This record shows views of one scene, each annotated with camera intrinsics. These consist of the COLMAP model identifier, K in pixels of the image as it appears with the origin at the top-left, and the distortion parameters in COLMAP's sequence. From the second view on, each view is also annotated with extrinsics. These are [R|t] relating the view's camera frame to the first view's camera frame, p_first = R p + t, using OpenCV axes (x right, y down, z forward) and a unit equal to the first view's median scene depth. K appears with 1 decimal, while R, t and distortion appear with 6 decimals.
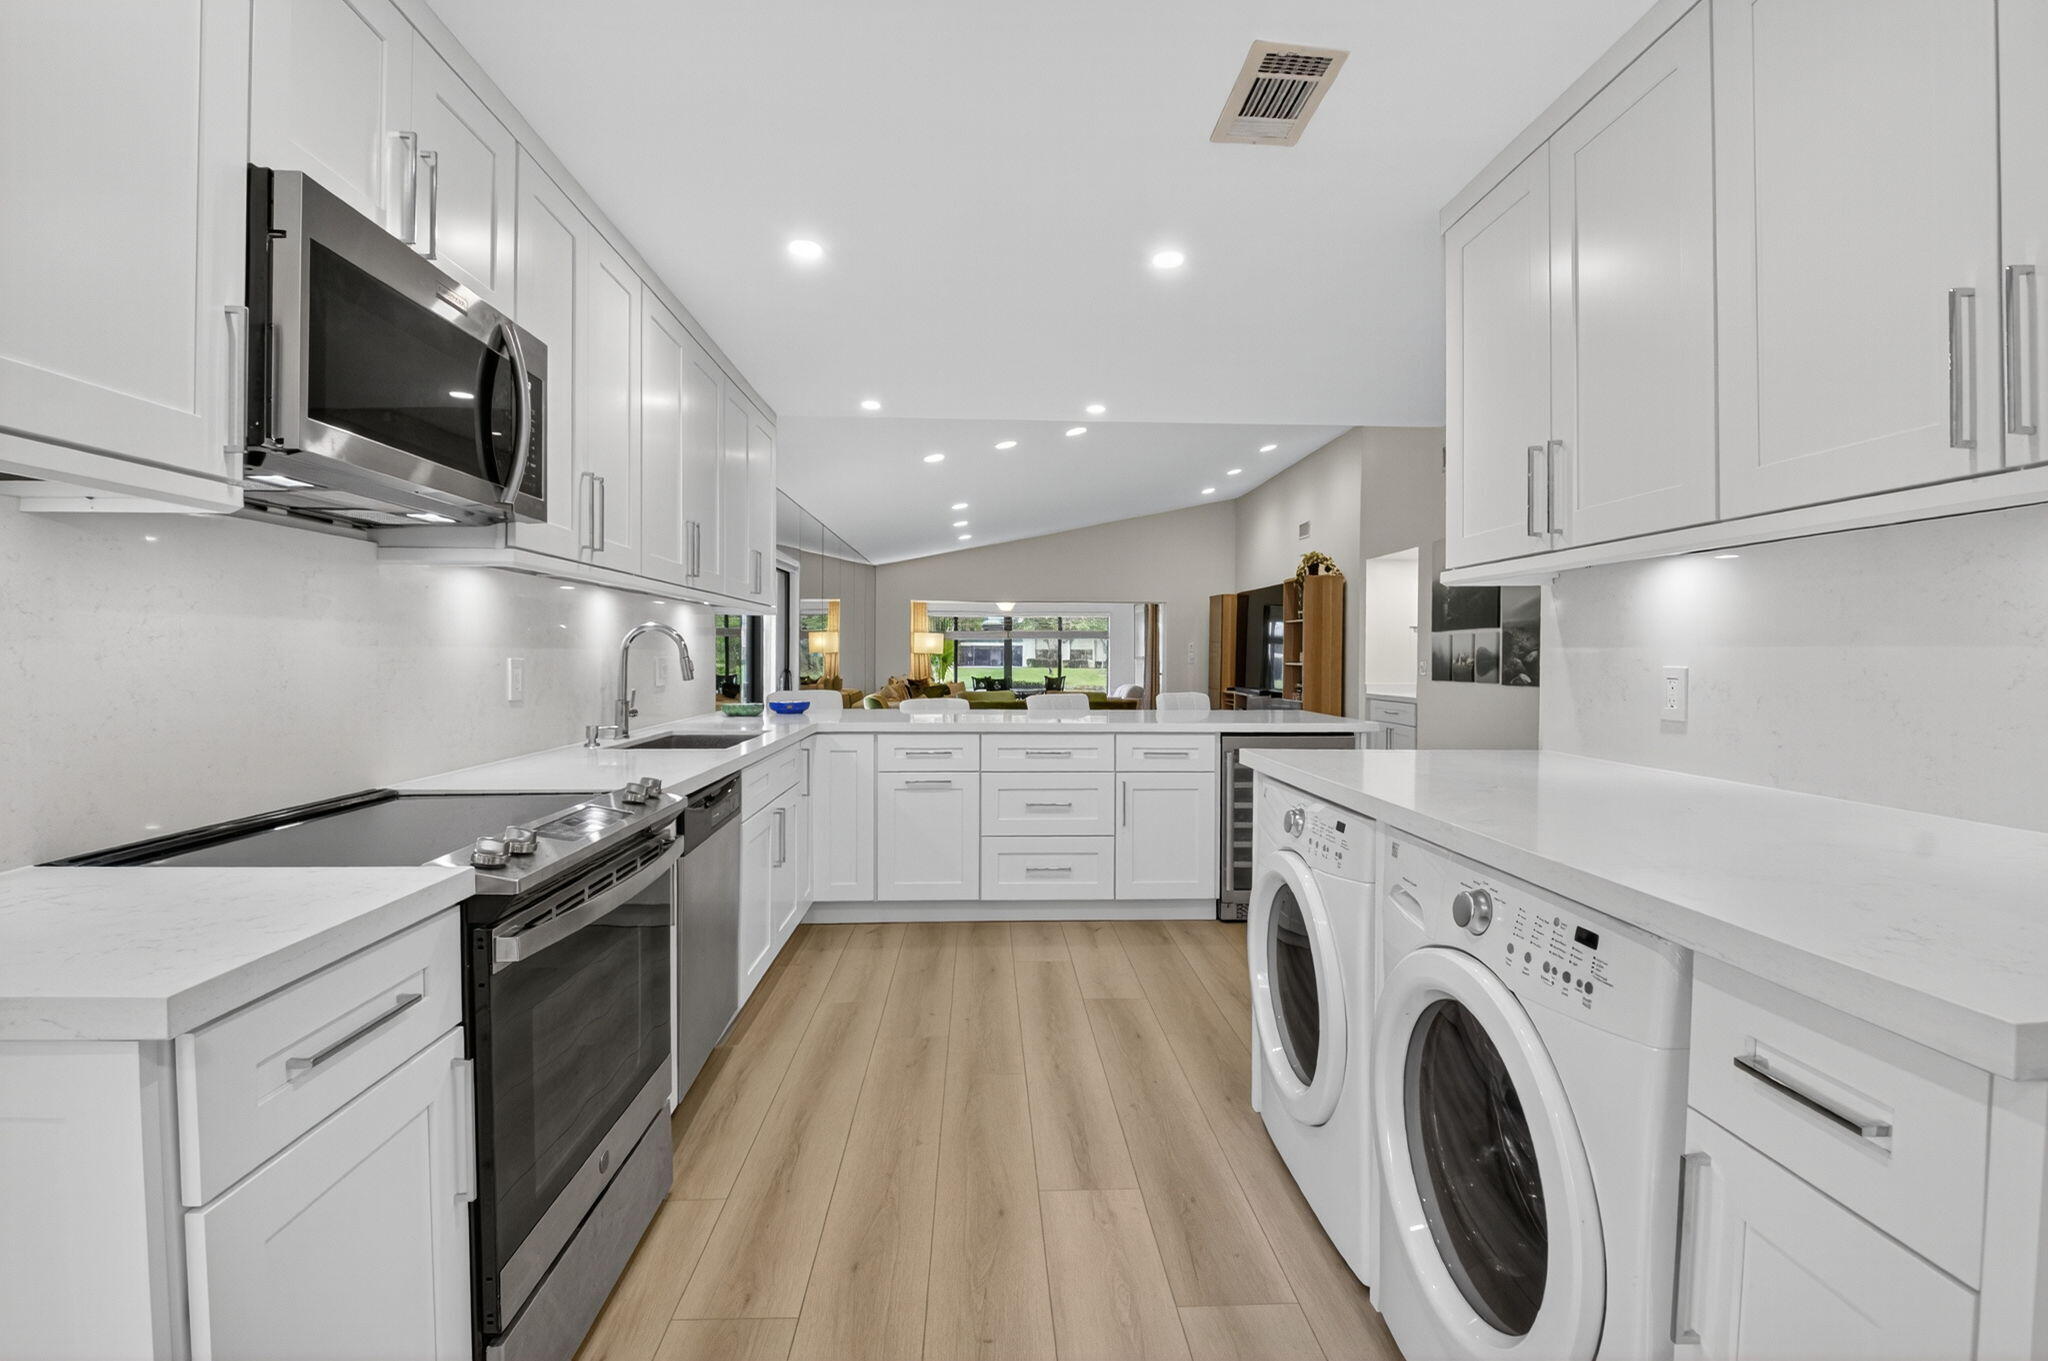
lens RADIAL K [[882.7, 0, 1007.1], [0, 882.7, 670.0], [0, 0, 1]] dist [0.002173, -0.021460]
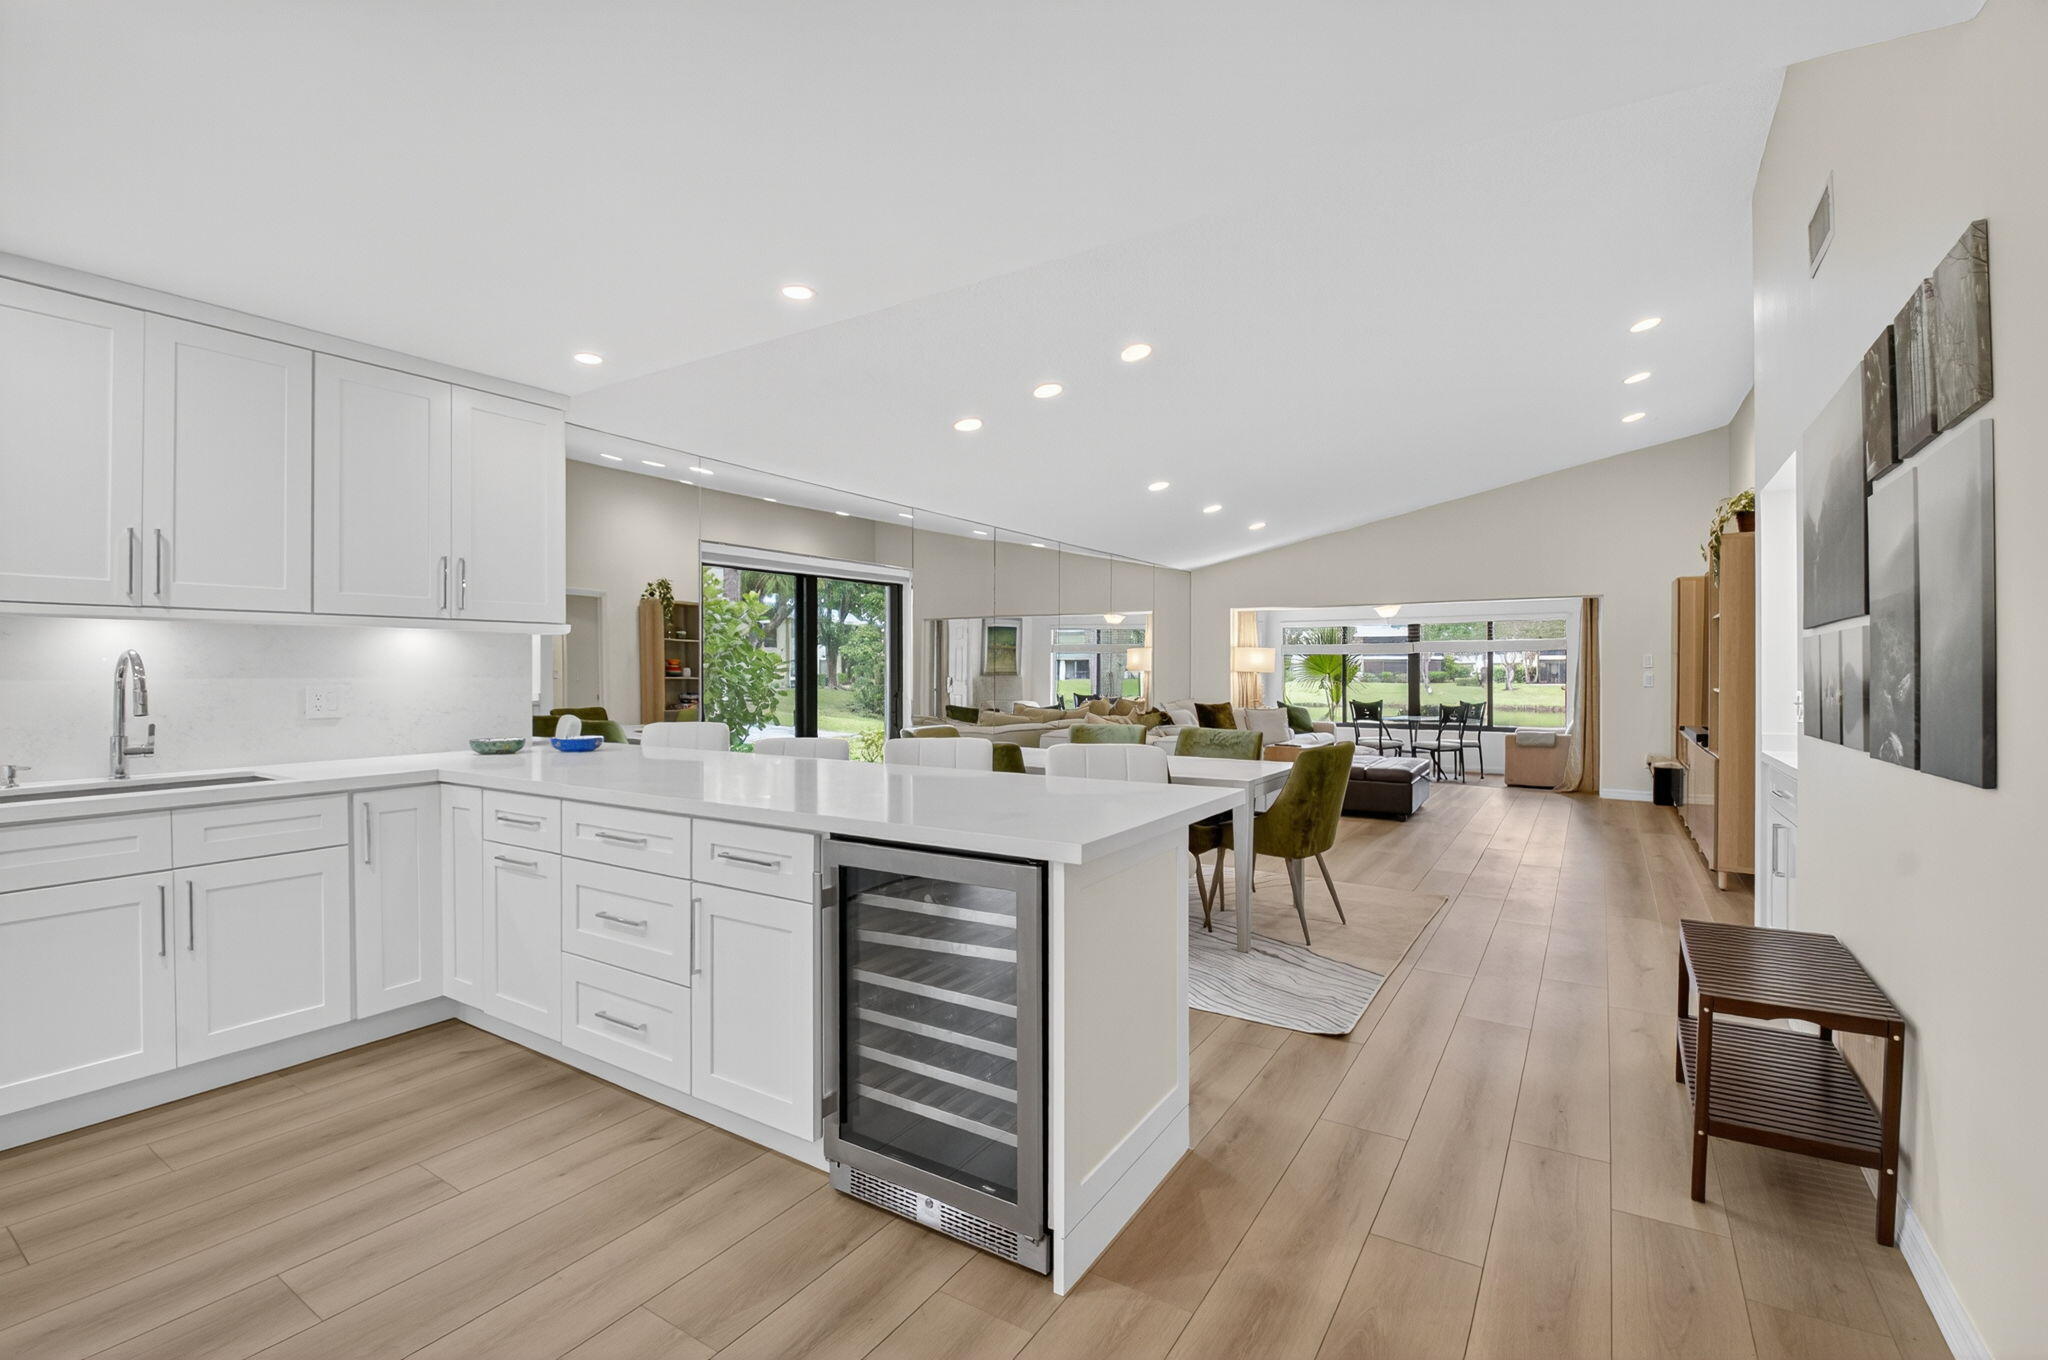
lens RADIAL K [[882.7, 0, 1007.1], [0, 882.7, 669.5], [0, 0, 1]] dist [0.002173, -0.021460]
pose [[0.816489, -0.006894, -0.577319, 0.401075], [-0.004299, 0.999828, -0.018020, -0.011204], [0.577345, 0.017195, 0.816320, 0.394813]]
